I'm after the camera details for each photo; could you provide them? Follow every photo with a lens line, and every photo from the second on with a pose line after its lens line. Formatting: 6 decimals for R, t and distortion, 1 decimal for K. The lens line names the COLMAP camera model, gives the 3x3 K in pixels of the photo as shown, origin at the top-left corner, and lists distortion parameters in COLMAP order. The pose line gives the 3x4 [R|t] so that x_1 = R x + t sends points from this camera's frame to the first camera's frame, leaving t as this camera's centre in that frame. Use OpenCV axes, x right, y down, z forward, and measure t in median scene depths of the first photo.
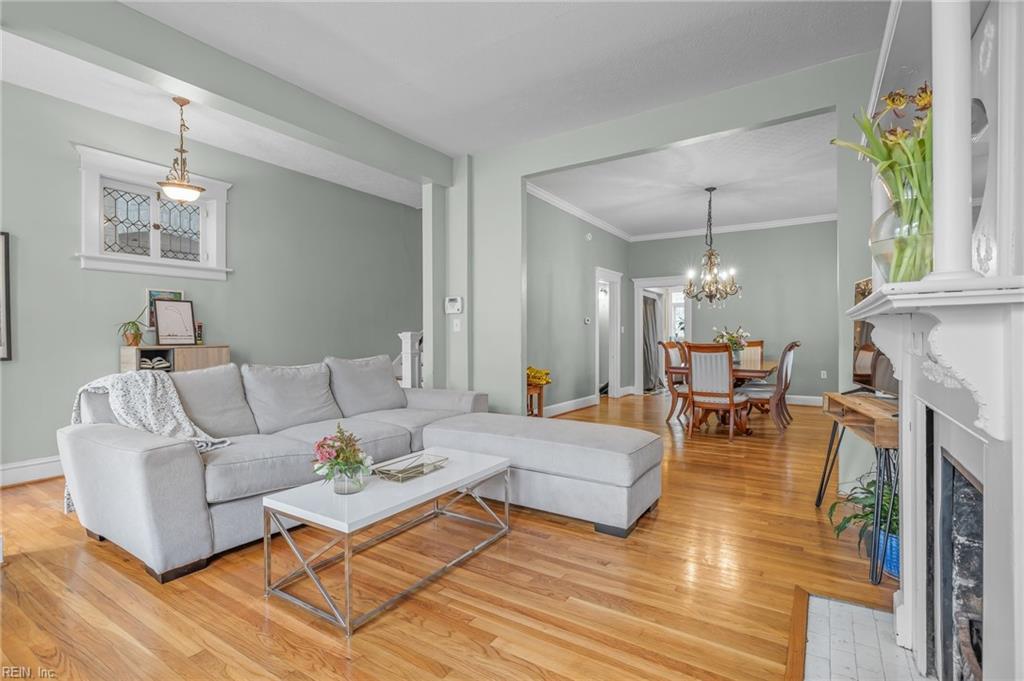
lens RADIAL K [[492.1, 0, 513.8], [0, 492.1, 339.0], [0, 0, 1]] dist [-0.007284, 0.000280]
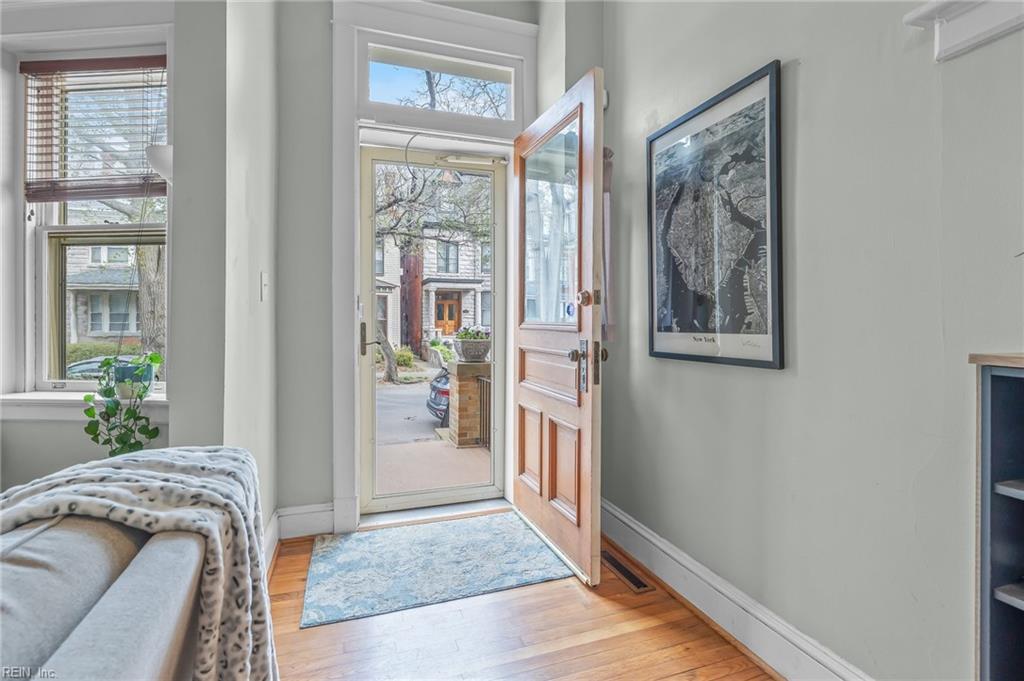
lens RADIAL K [[492.1, 0, 520.0], [0, 492.1, 320.6], [0, 0, 1]] dist [-0.007284, 0.000280]
pose [[-0.616566, -0.000753, -0.787303, -0.417461], [-0.005351, 0.999980, 0.003235, 0.002647], [0.787285, 0.006208, -0.616558, 0.798743]]
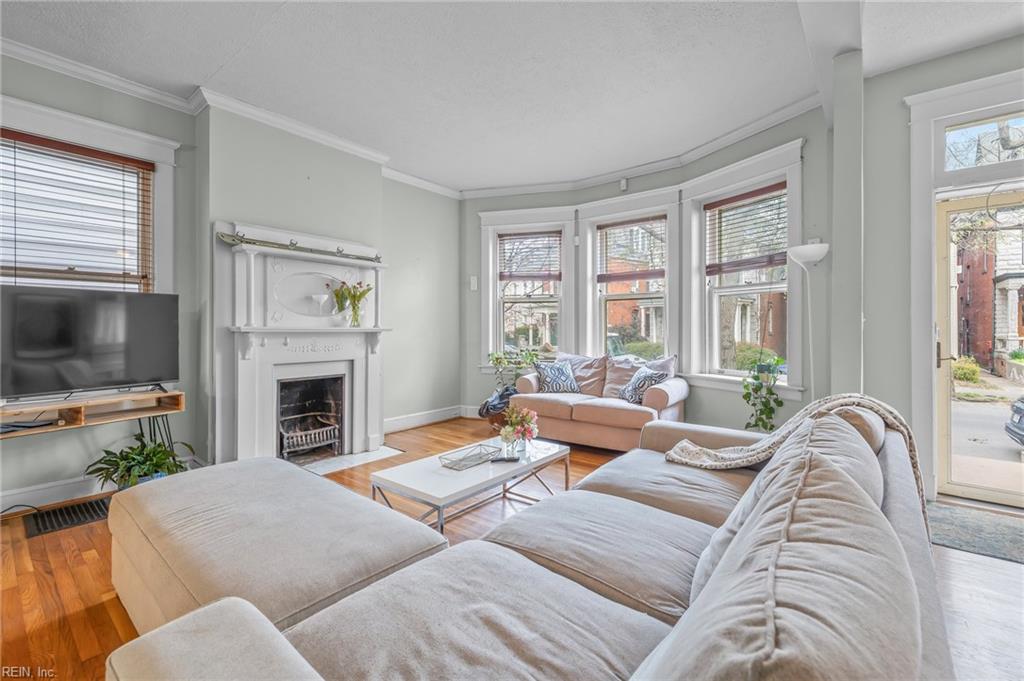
lens RADIAL K [[439.3, 0, 517.7], [0, 439.3, 327.3], [0, 0, 1]] dist [0.003297, 0.001153]
pose [[-0.993802, 0.003654, 0.111105, -0.214133], [0.004607, 0.999955, 0.008323, -0.022376], [-0.111069, 0.008783, -0.993774, 1.015239]]
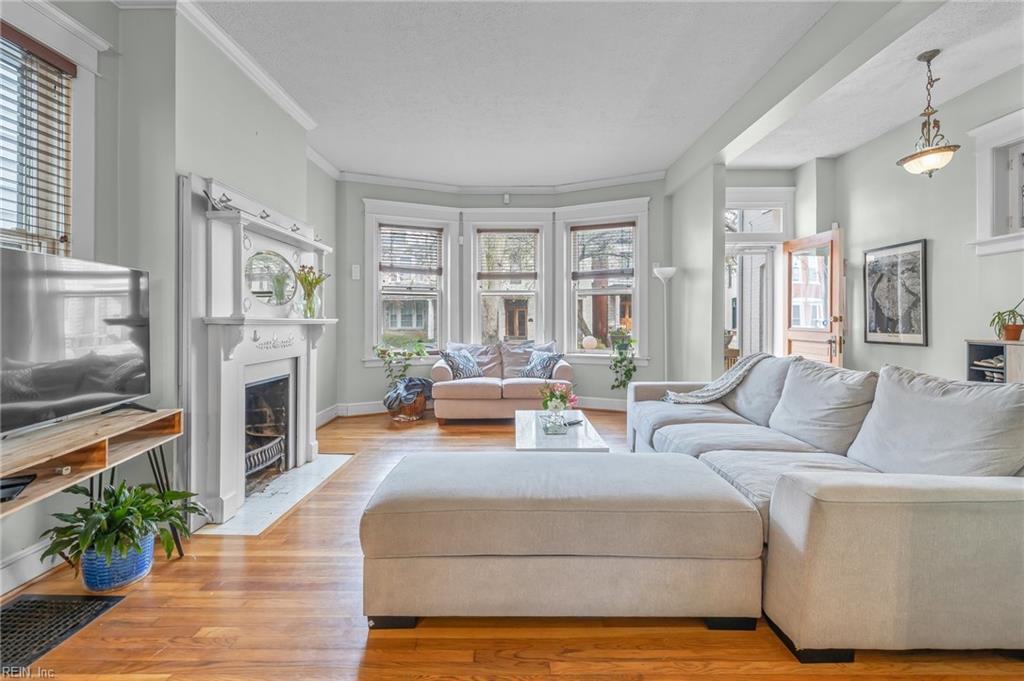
lens RADIAL K [[439.3, 0, 517.9], [0, 439.3, 317.6], [0, 0, 1]] dist [0.003297, 0.001153]
pose [[-0.843892, 0.001853, -0.536510, 0.279833], [-0.000652, 0.999990, 0.004480, -0.021869], [0.536513, 0.004130, -0.843882, 1.010786]]
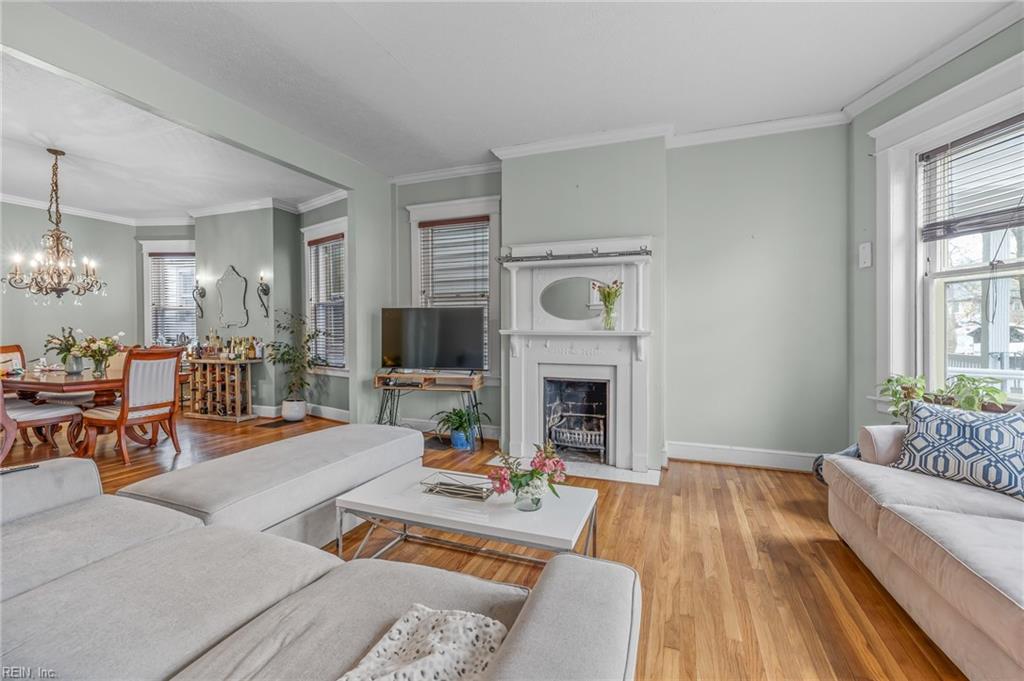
lens RADIAL K [[439.3, 0, 514.3], [0, 439.3, 333.5], [0, 0, 1]] dist [0.003297, 0.001153]
pose [[-0.195195, -0.004306, 0.980755, -0.538195], [0.009830, 0.999932, 0.006347, -0.018421], [-0.980715, 0.010880, -0.195139, 0.537011]]
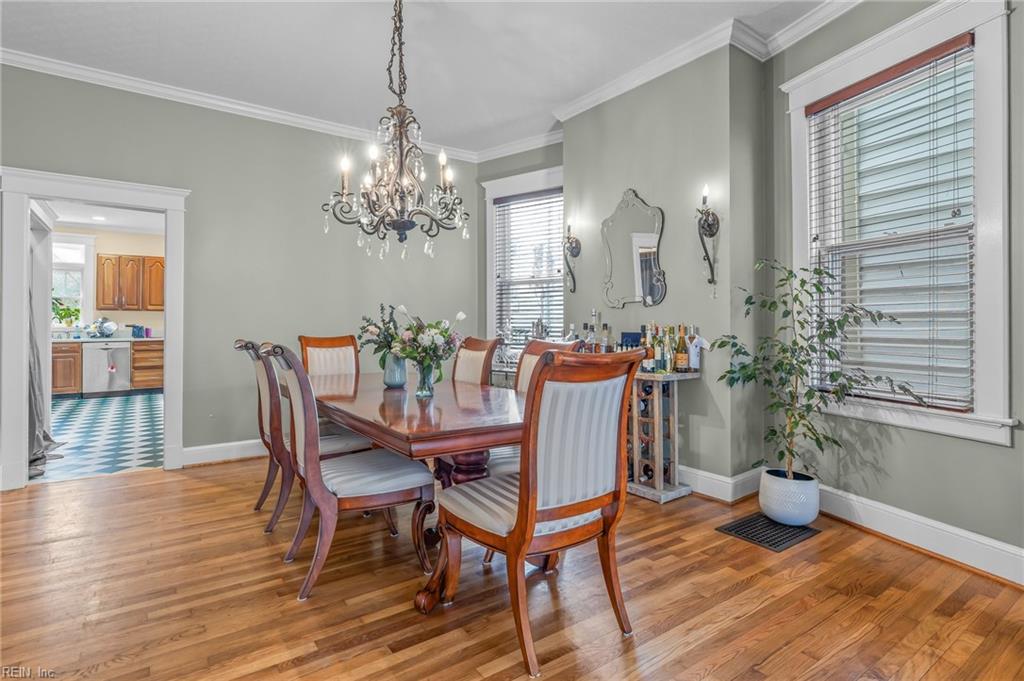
lens RADIAL K [[514.3, 0, 504.9], [0, 514.3, 322.3], [0, 0, 1]] dist [-0.004789, -0.000626]
pose [[0.381387, 0.005428, 0.924399, 0.068979], [0.005910, 0.999948, -0.008310, -0.007684], [-0.924396, 0.008632, 0.381335, 0.965026]]
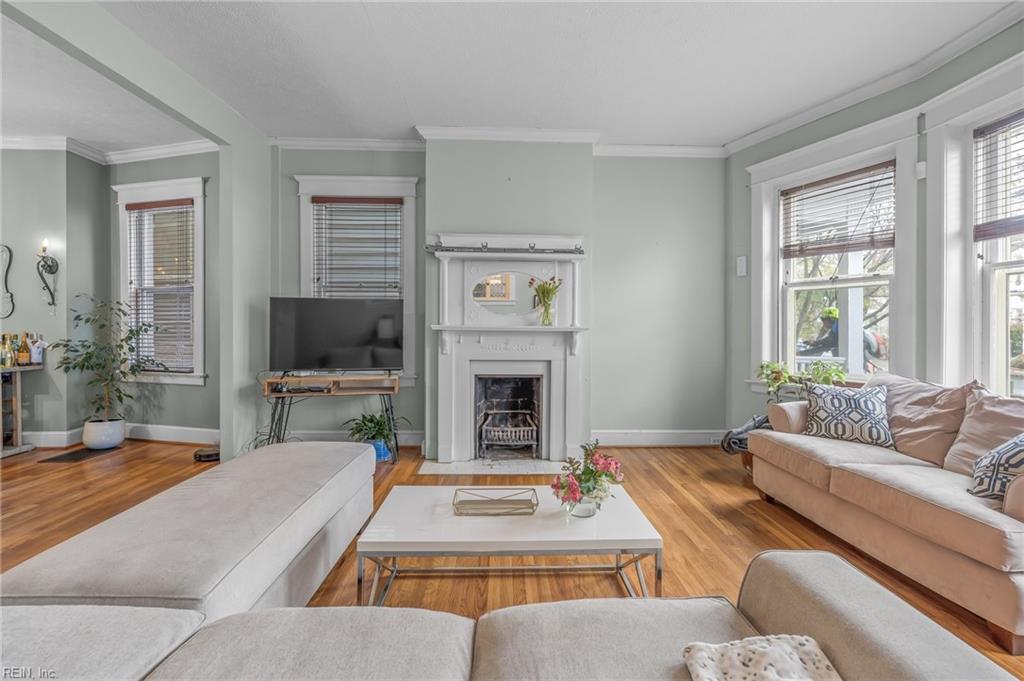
lens RADIAL K [[439.3, 0, 514.6], [0, 439.3, 326.4], [0, 0, 1]] dist [0.003297, 0.001153]
pose [[-0.560467, -0.000029, 0.828177, -0.428909], [0.004834, 0.999983, 0.003307, -0.019145], [-0.828163, 0.005857, -0.560457, 0.707307]]
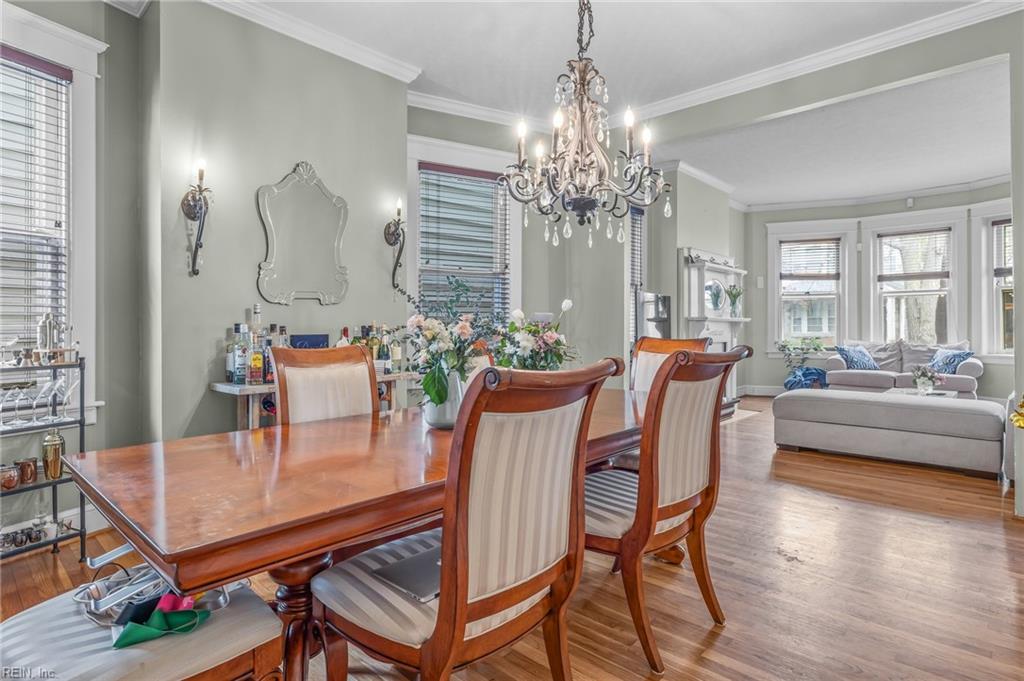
lens RADIAL K [[540.5, 0, 518.6], [0, 540.5, 322.4], [0, 0, 1]] dist [0.004130, -0.004246]
pose [[-0.982383, 0.005150, 0.186809, 0.466992], [0.005701, 0.999981, 0.002413, -0.011606], [-0.186793, 0.003435, -0.982393, 1.700689]]
